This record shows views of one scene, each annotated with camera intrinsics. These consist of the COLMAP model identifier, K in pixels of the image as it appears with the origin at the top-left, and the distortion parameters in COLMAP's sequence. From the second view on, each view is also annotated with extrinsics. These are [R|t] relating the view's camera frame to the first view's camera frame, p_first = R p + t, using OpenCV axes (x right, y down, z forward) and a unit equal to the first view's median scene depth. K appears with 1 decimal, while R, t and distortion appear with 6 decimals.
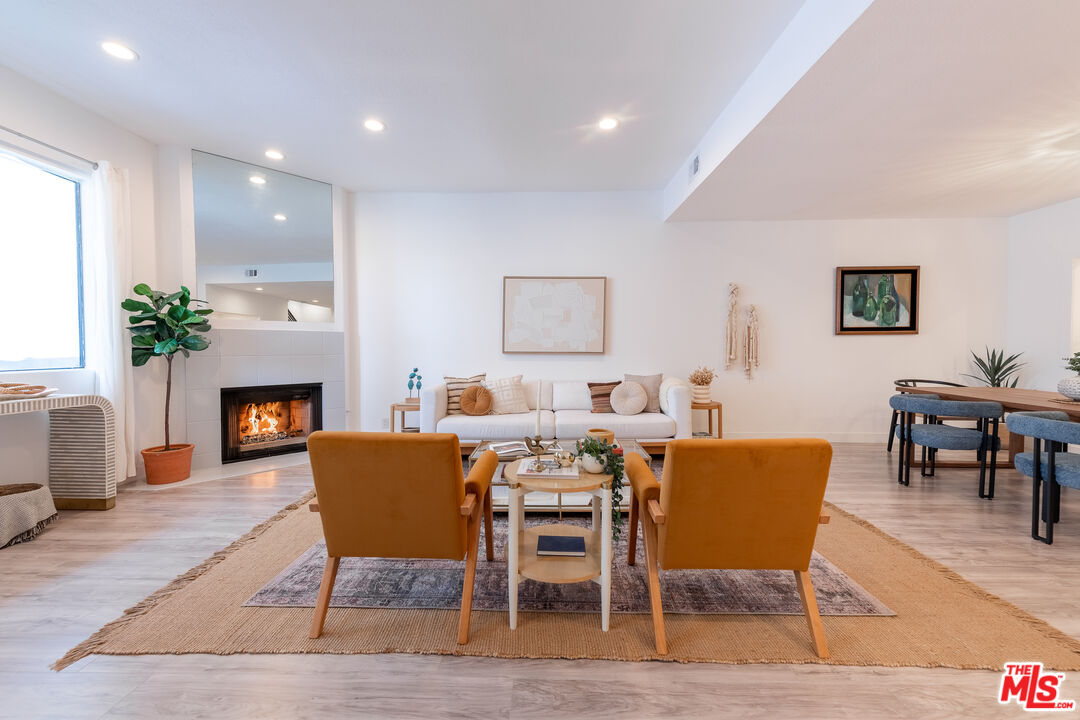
lens RADIAL K [[418.9, 0, 535.7], [0, 418.9, 357.7], [0, 0, 1]] dist [0.009626, -0.002561]
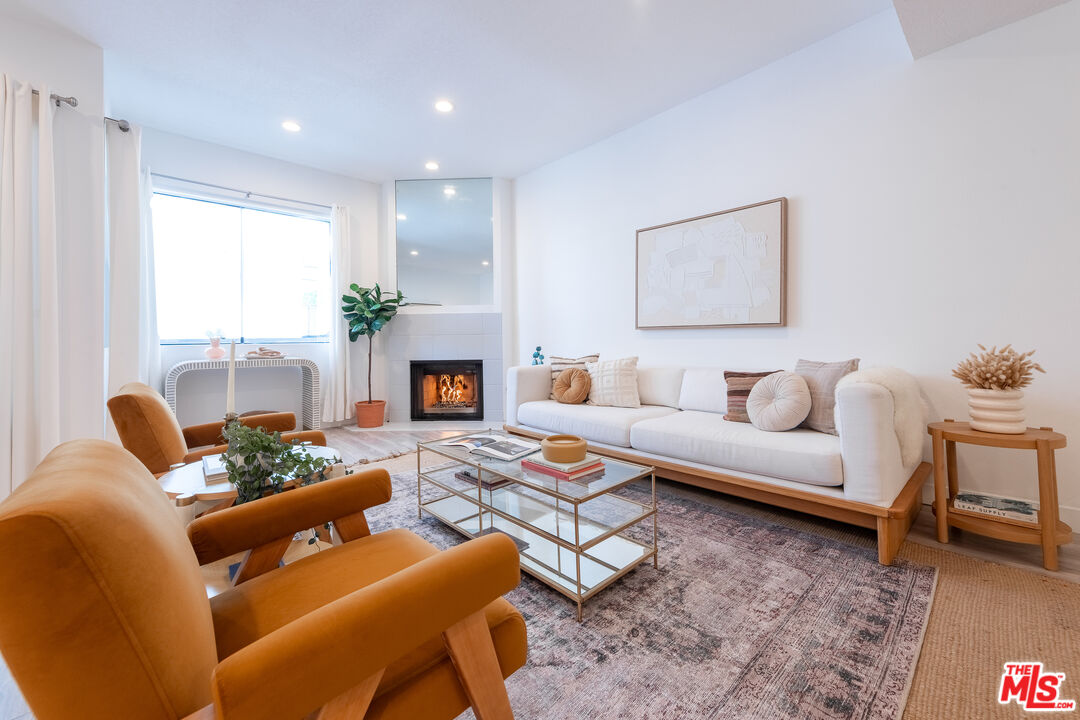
lens RADIAL K [[418.9, 0, 539.4], [0, 418.9, 336.1], [0, 0, 1]] dist [0.009626, -0.002561]
pose [[0.693841, -0.015037, -0.719971, 0.387525], [-0.005779, 0.999633, -0.026448, 0.025991], [0.720105, 0.022511, 0.693500, 0.361657]]
